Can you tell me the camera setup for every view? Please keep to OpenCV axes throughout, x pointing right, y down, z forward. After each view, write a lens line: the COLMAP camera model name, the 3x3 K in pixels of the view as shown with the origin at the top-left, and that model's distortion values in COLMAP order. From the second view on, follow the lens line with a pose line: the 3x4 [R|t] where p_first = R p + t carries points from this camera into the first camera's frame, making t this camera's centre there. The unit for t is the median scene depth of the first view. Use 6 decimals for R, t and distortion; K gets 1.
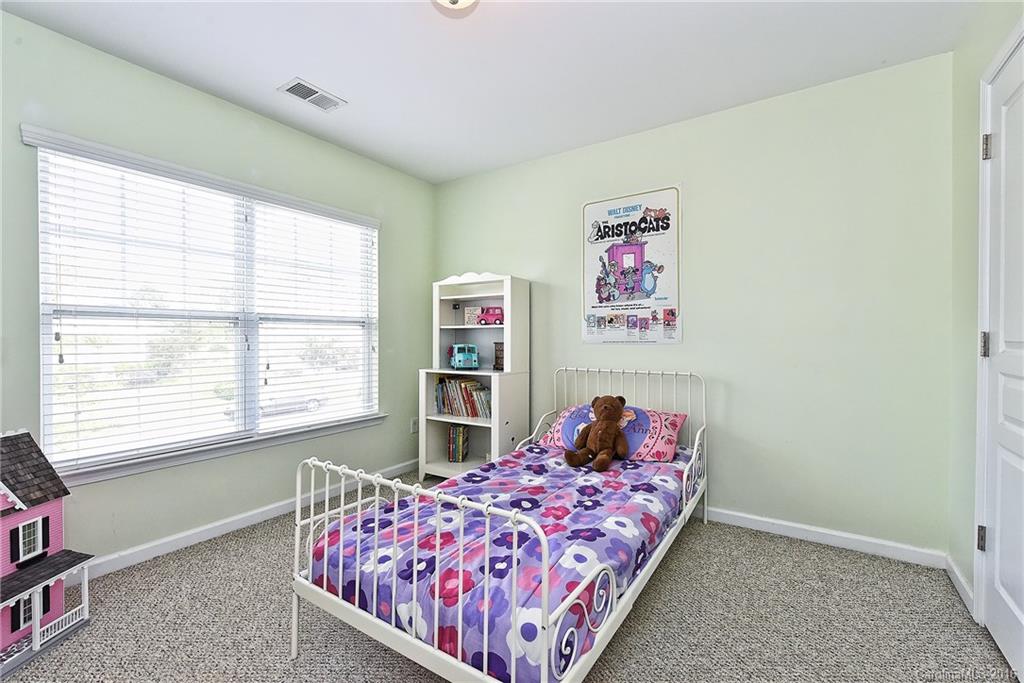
lens RADIAL K [[445.1, 0, 510.1], [0, 445.1, 338.7], [0, 0, 1]] dist [-0.001170, 0.000082]
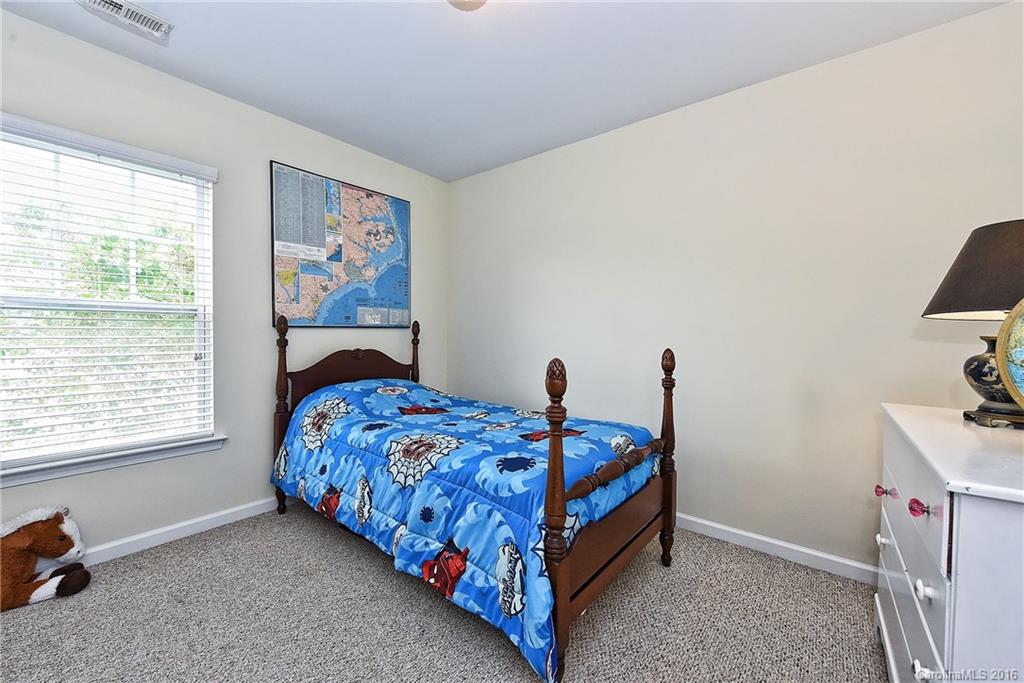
lens RADIAL K [[404.8, 0, 513.7], [0, 404.8, 342.9], [0, 0, 1]] dist [0.002048, 0.000050]
pose [[0.995135, 0.009668, -0.098049, 0.148036], [-0.007782, 0.999778, 0.019601, -0.001502], [0.098217, -0.018742, 0.994989, 0.211121]]
